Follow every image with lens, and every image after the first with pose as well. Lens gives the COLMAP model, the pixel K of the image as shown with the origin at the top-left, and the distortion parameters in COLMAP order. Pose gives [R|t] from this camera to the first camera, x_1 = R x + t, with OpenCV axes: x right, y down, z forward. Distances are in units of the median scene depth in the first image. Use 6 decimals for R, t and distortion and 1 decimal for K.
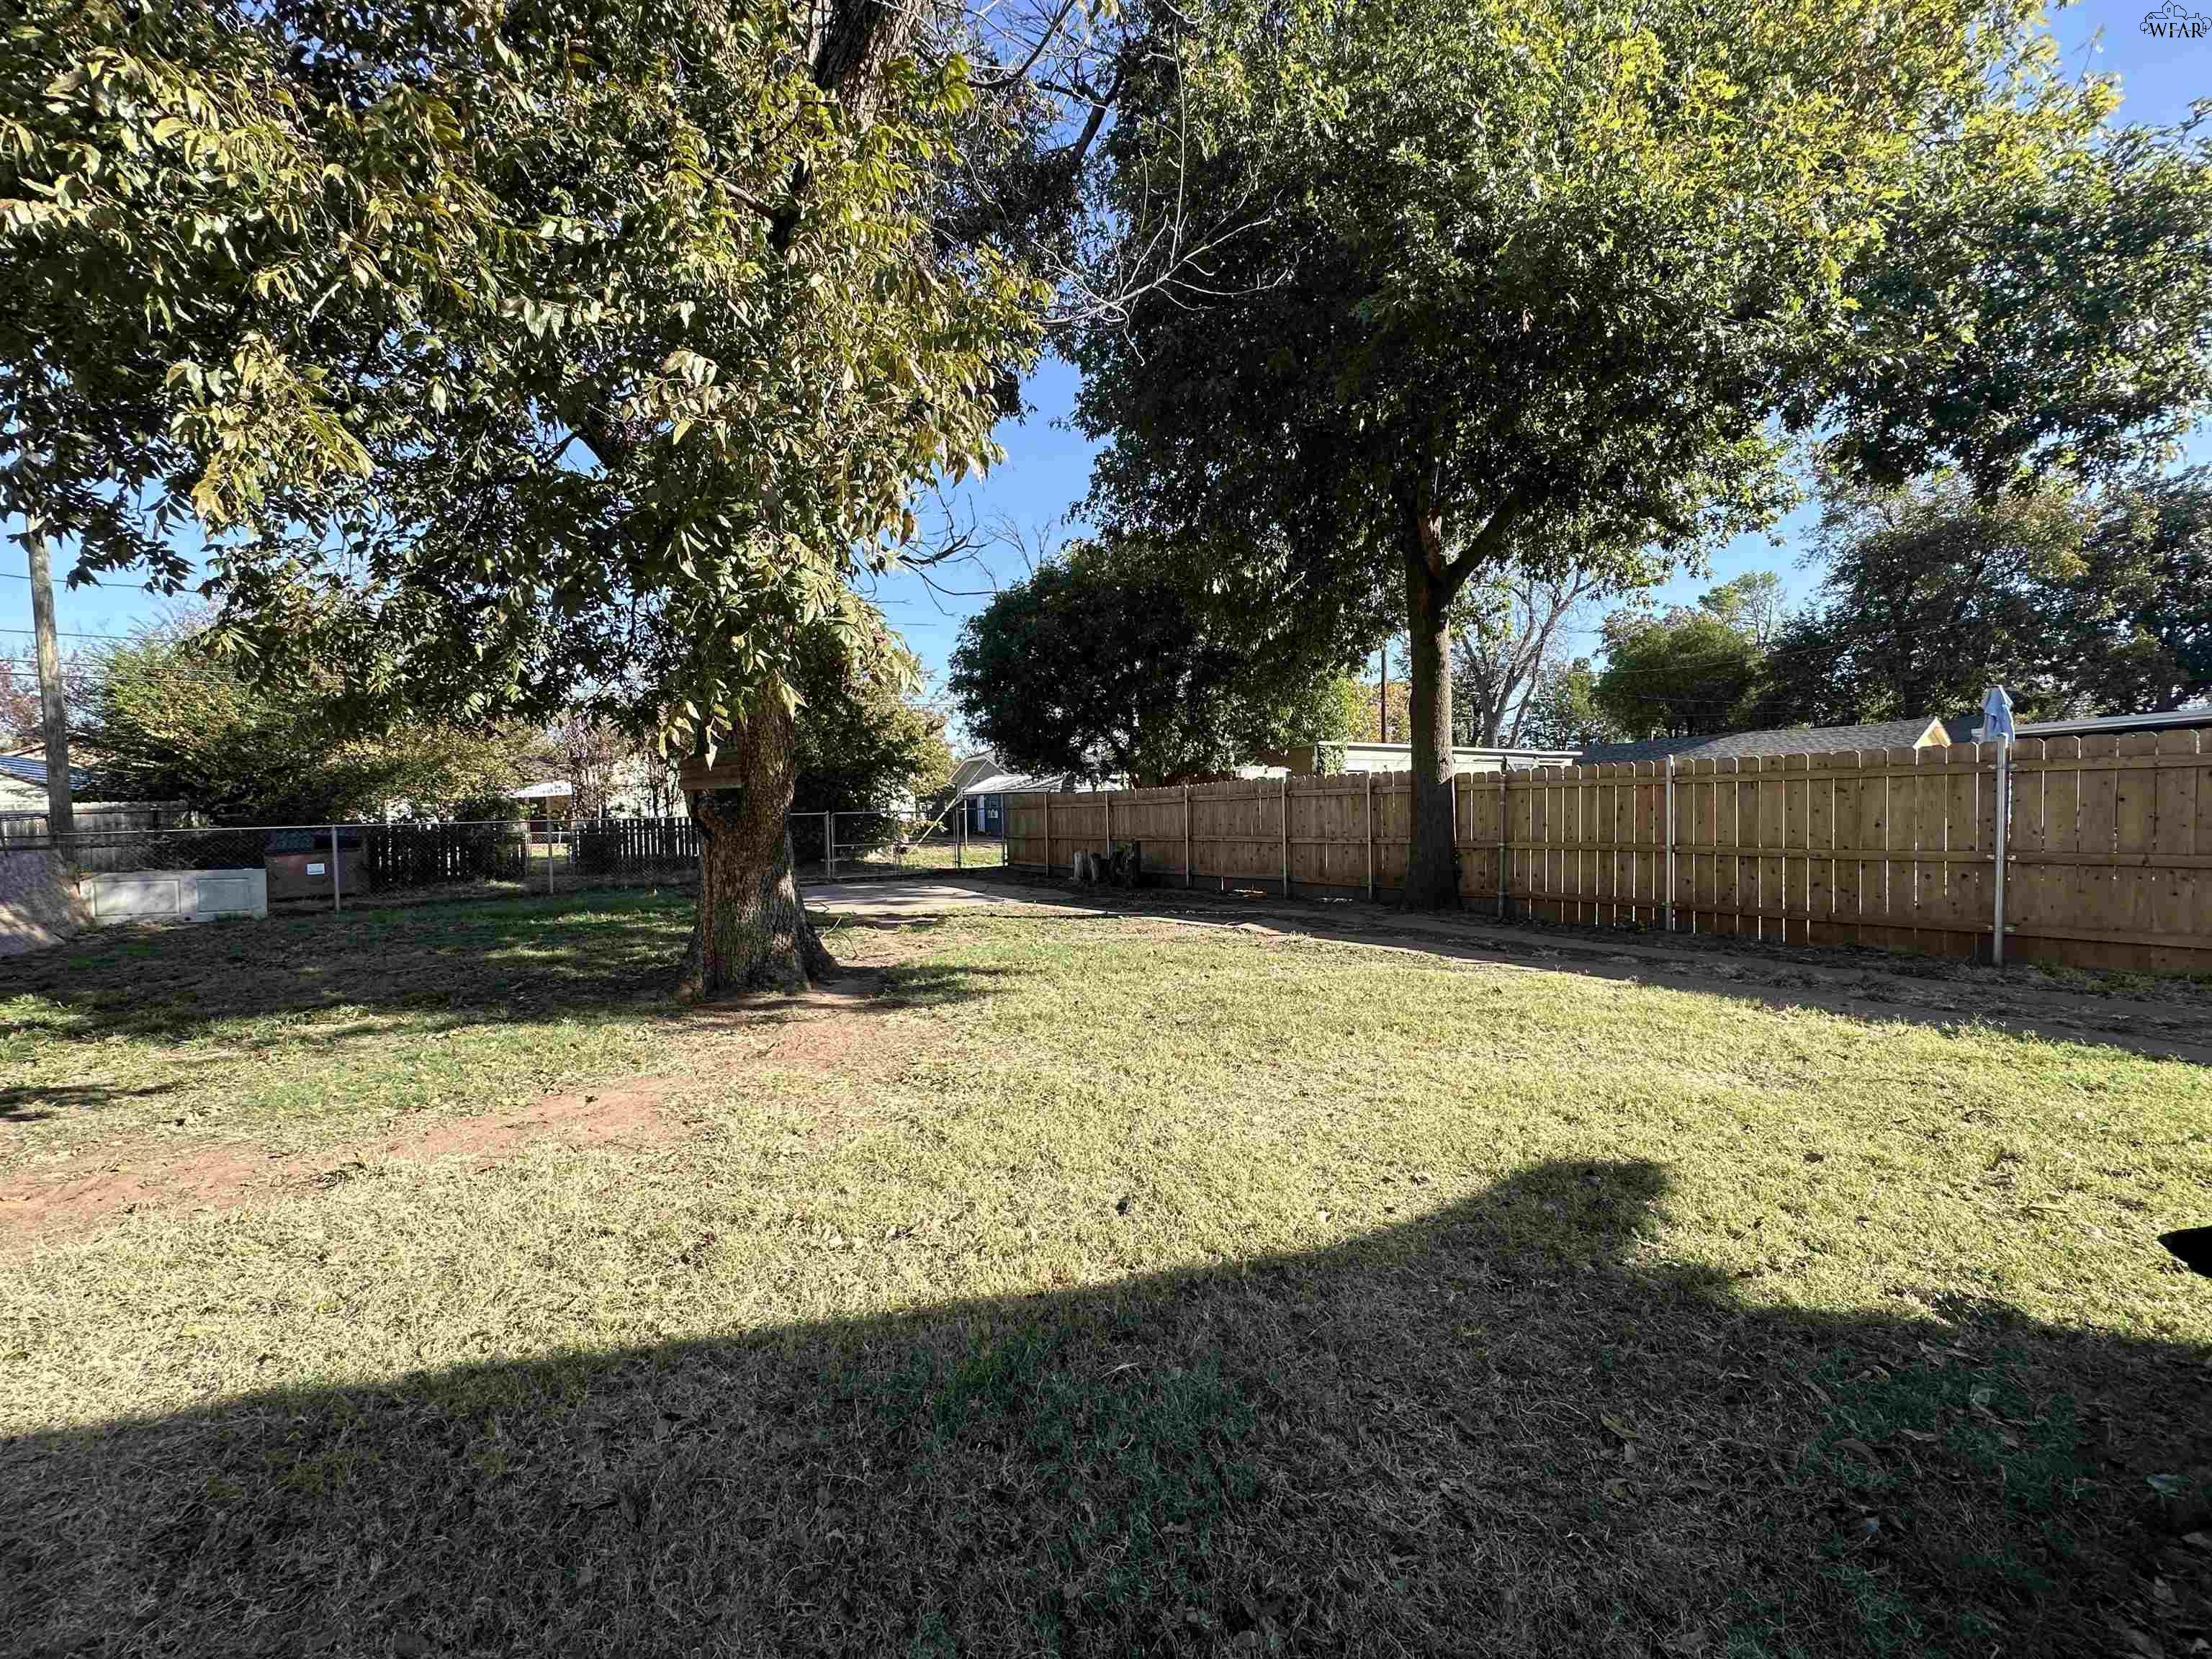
lens RADIAL K [[879.8, 0, 1107.4], [0, 879.8, 831.2], [0, 0, 1]] dist [-0.006404, 0.001429]
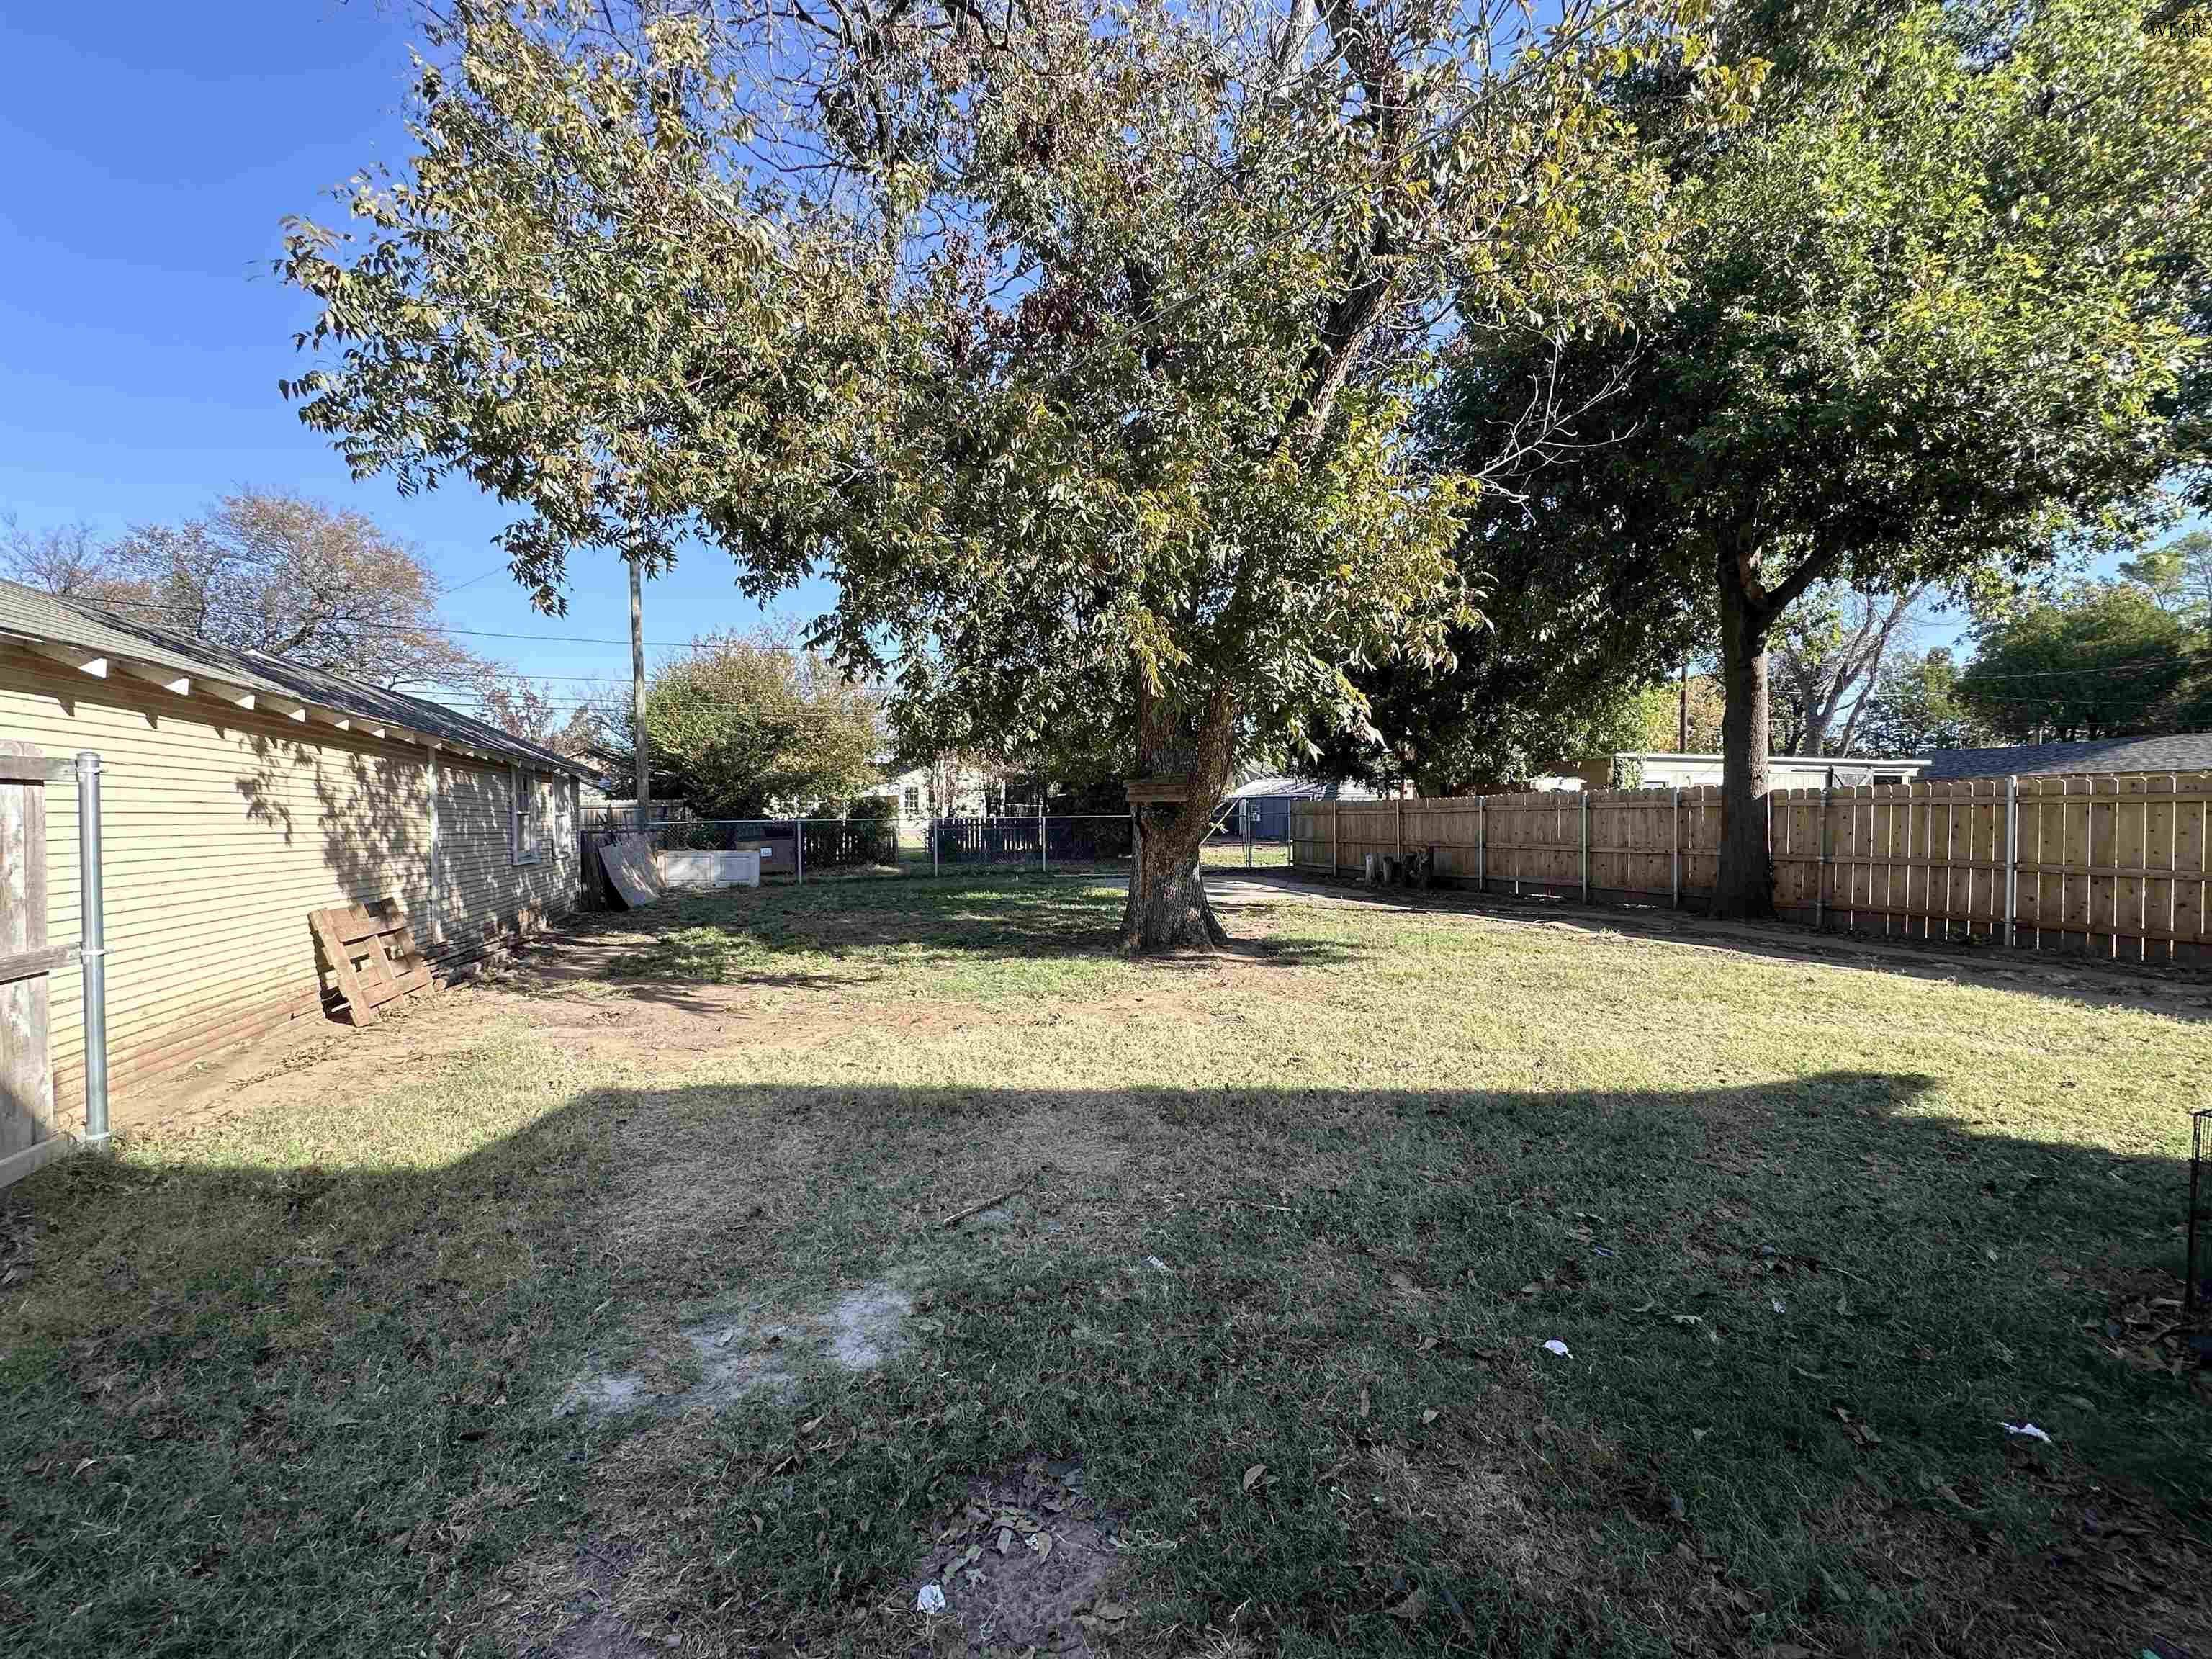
lens RADIAL K [[879.8, 0, 1107.3], [0, 879.8, 830.8], [0, 0, 1]] dist [-0.006404, 0.001429]
pose [[0.964172, 0.020365, -0.264494, -0.073609], [-0.021026, 0.999779, 0.000334, -0.000035], [0.264442, 0.005239, 0.964387, -0.178460]]
